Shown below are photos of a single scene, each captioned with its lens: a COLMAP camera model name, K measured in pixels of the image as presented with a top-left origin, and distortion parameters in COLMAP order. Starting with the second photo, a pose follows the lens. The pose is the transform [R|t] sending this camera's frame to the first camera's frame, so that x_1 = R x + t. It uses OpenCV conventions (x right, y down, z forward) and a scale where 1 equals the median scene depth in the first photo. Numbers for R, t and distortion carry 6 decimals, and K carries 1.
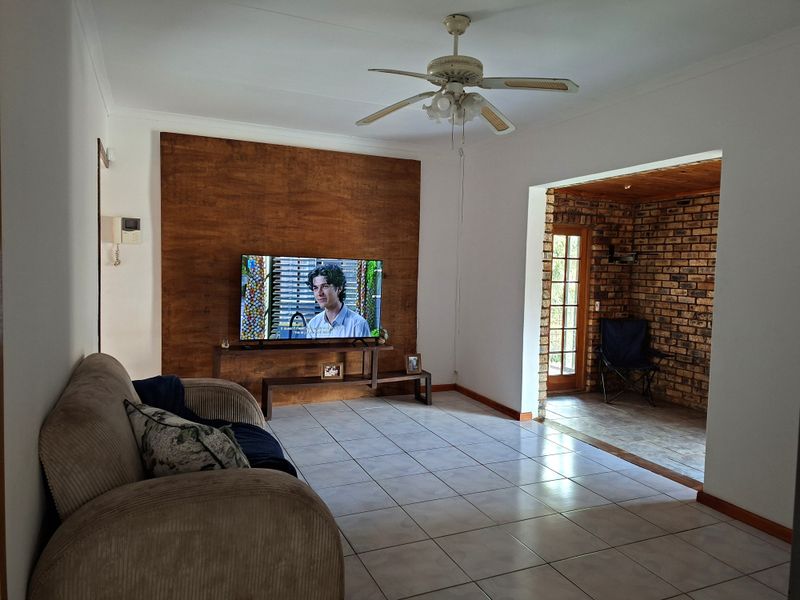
lens RADIAL K [[545.8, 0, 397.3], [0, 545.8, 296.9], [0, 0, 1]] dist [0.088807, -0.011081]
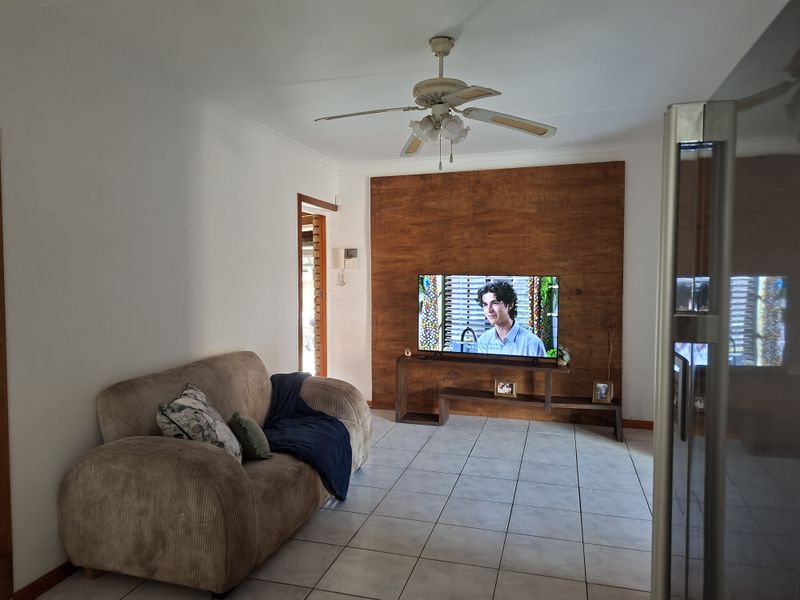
lens RADIAL K [[545.8, 0, 401.9], [0, 545.8, 298.4], [0, 0, 1]] dist [0.088807, -0.011081]
pose [[0.759559, 0.005399, -0.650416, 0.403219], [-0.017515, 0.999773, -0.012156, -0.013171], [0.650203, 0.020625, 0.759481, 0.118155]]
